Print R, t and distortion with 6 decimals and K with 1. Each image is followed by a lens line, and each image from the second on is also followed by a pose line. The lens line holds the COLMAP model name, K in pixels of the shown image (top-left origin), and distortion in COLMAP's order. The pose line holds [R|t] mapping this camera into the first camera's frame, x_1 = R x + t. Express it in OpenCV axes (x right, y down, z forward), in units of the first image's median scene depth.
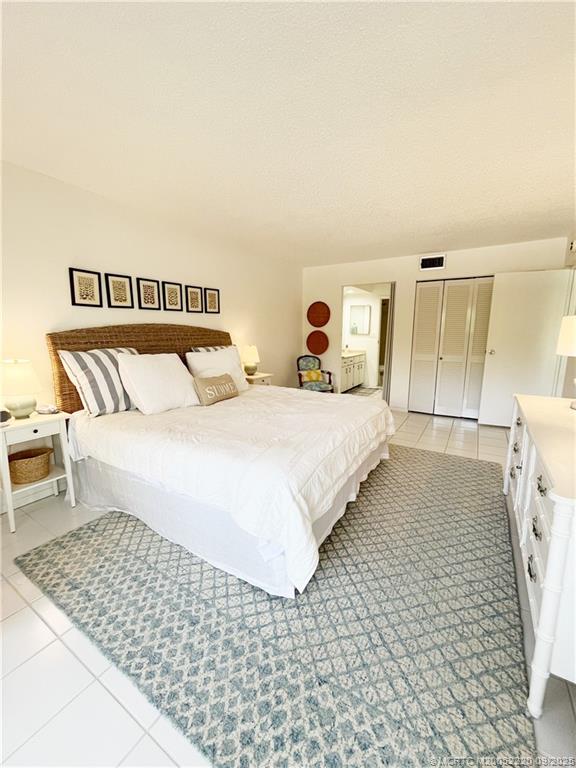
lens RADIAL K [[311.5, 0, 285.9], [0, 311.5, 383.7], [0, 0, 1]] dist [-0.001468, -0.000426]
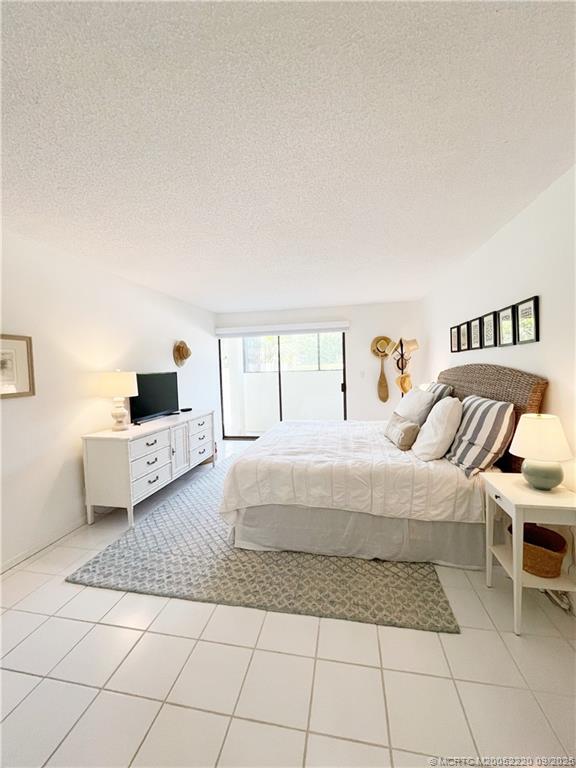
lens RADIAL K [[311.5, 0, 285.9], [0, 311.5, 383.7], [0, 0, 1]] dist [-0.001468, -0.000426]
pose [[-0.934755, 0.040861, -0.352935, 0.507058], [-0.033006, 0.979082, 0.200773, -0.348658], [0.353756, 0.199322, -0.913853, 1.892460]]
